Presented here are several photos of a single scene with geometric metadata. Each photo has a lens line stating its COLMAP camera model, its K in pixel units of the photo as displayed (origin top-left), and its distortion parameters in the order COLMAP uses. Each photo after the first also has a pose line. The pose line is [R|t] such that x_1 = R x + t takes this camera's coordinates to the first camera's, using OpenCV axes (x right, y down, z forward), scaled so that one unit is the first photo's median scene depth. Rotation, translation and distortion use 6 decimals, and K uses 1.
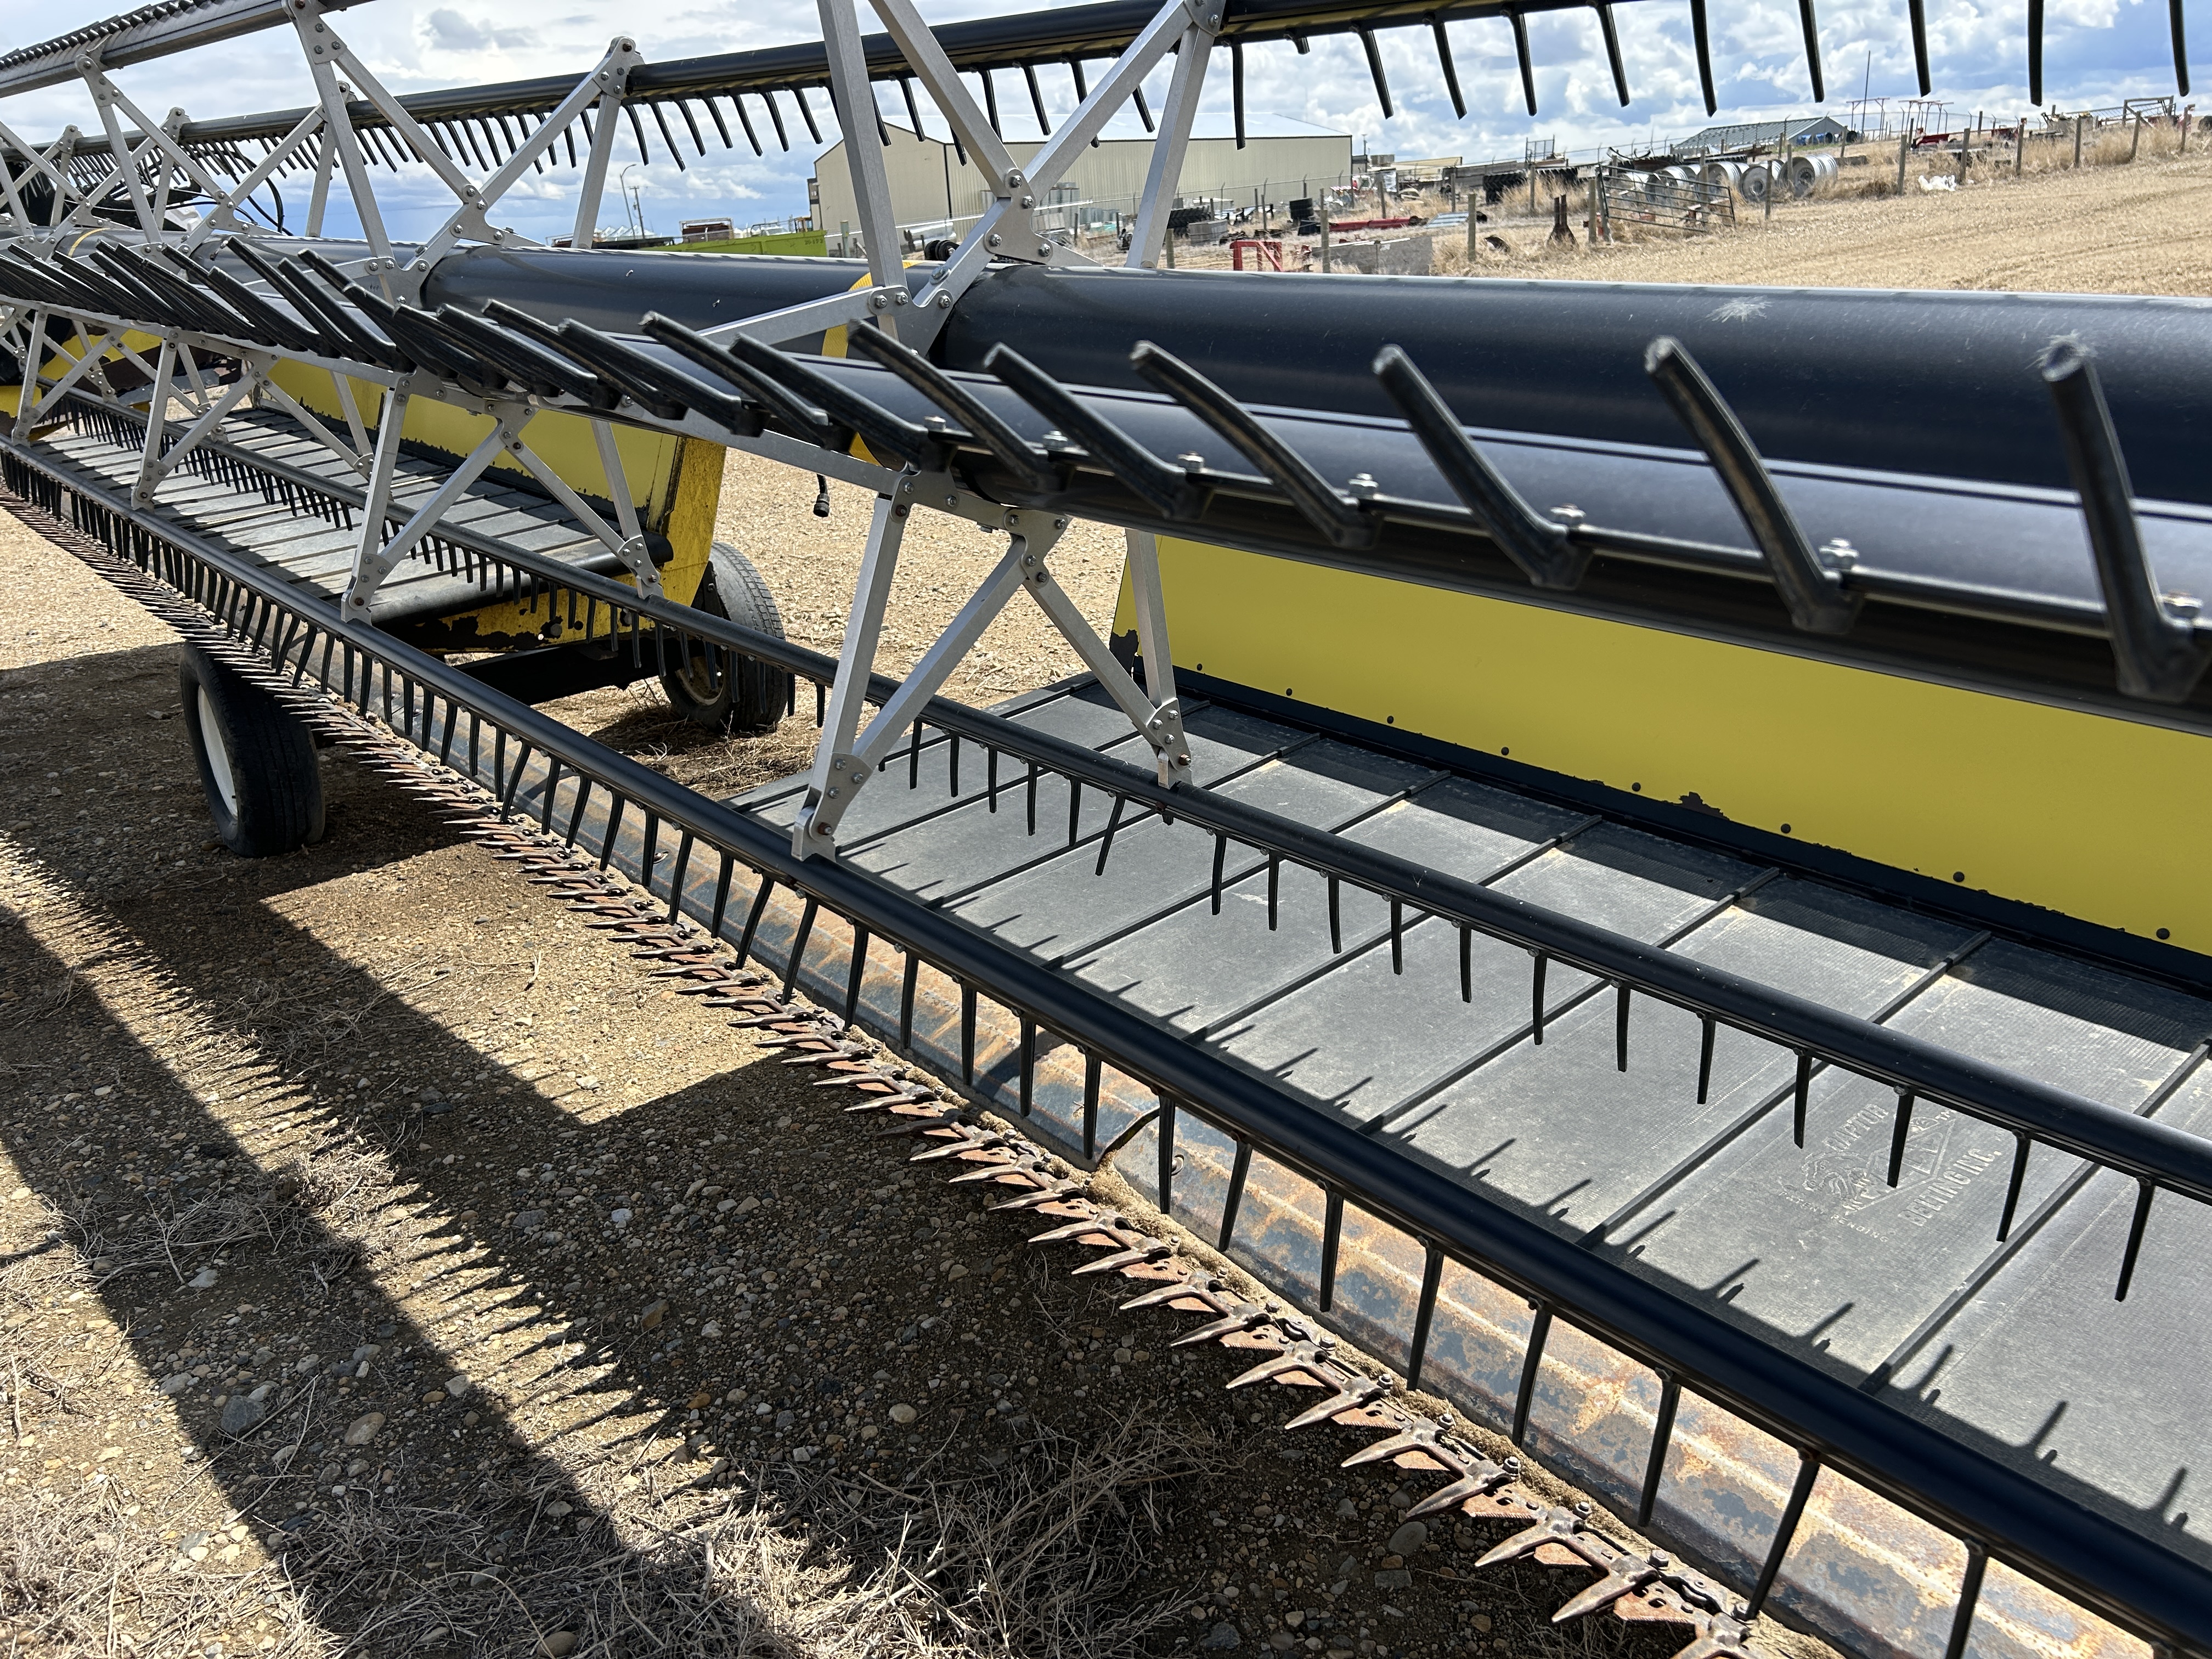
lens RADIAL K [[1690.3, 0, 1098.5], [0, 1690.3, 816.7], [0, 0, 1]] dist [0.043404, -0.036760]
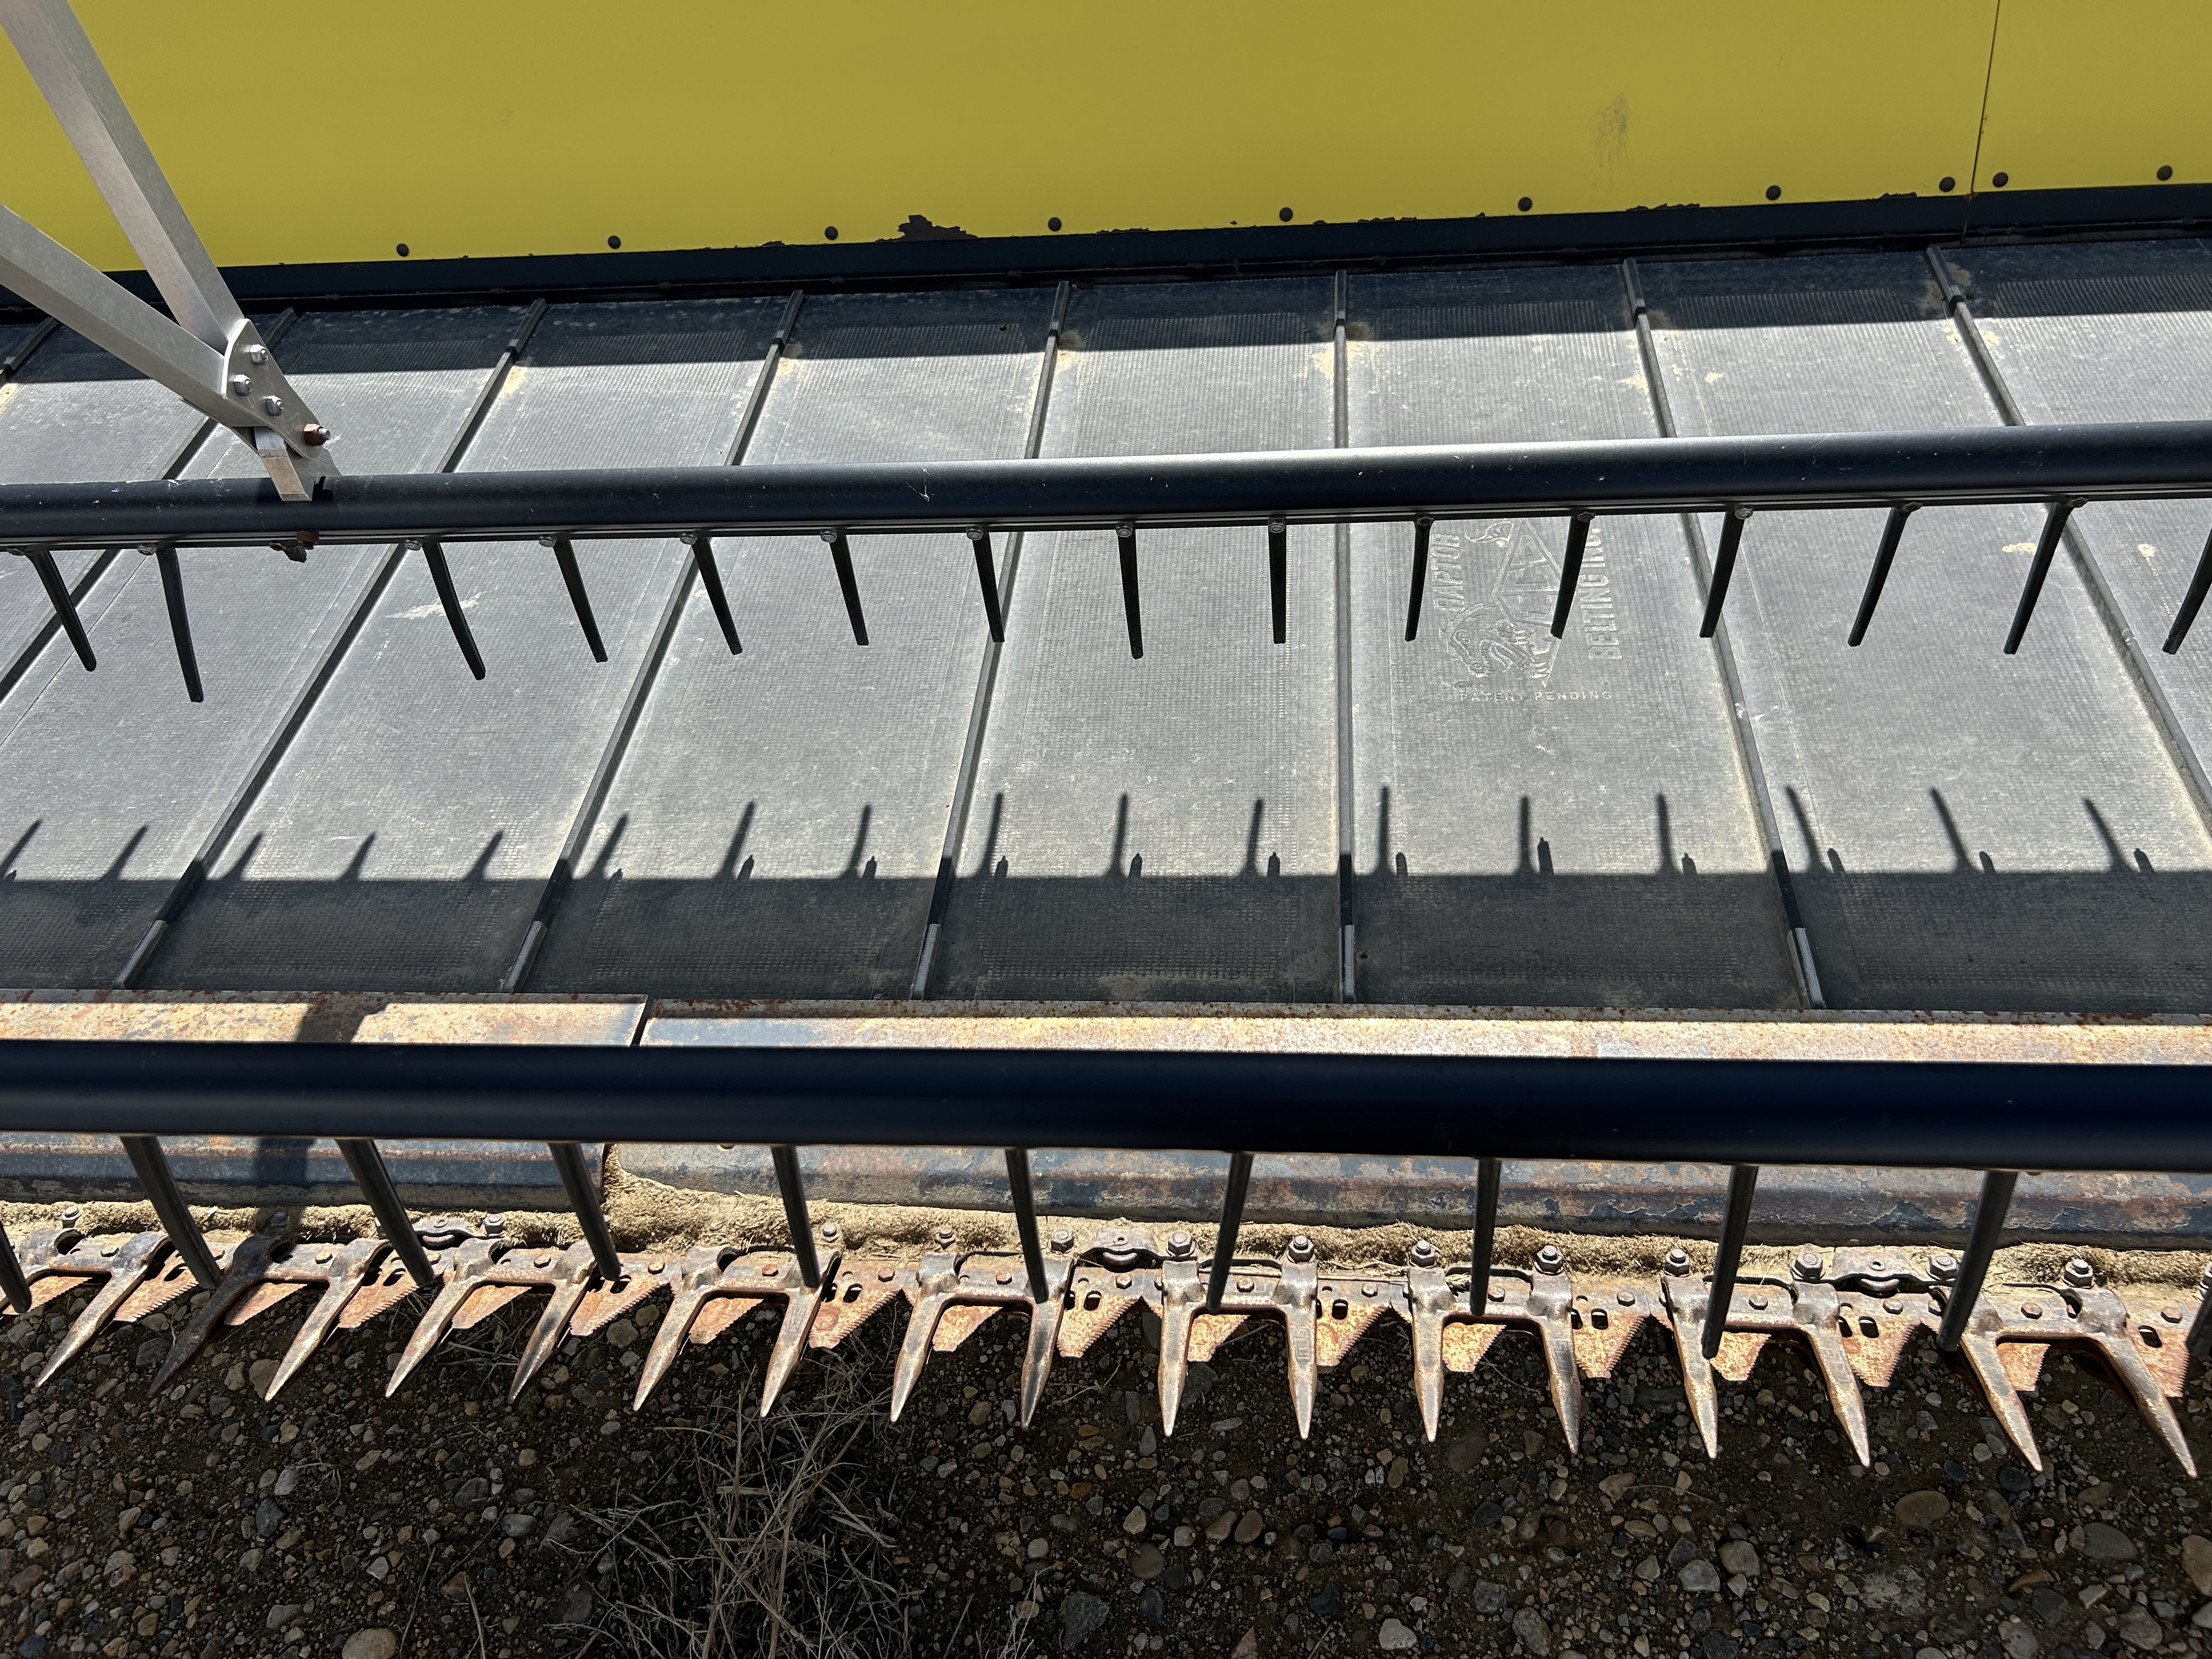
lens RADIAL K [[1656.8, 0, 1093.6], [0, 1656.8, 843.1], [0, 0, 1]] dist [0.031217, -0.029466]
pose [[0.704951, -0.495084, 0.507874, -0.099347], [0.304216, 0.857916, 0.414045, -0.064301], [-0.640700, -0.137378, 0.755401, 0.455685]]
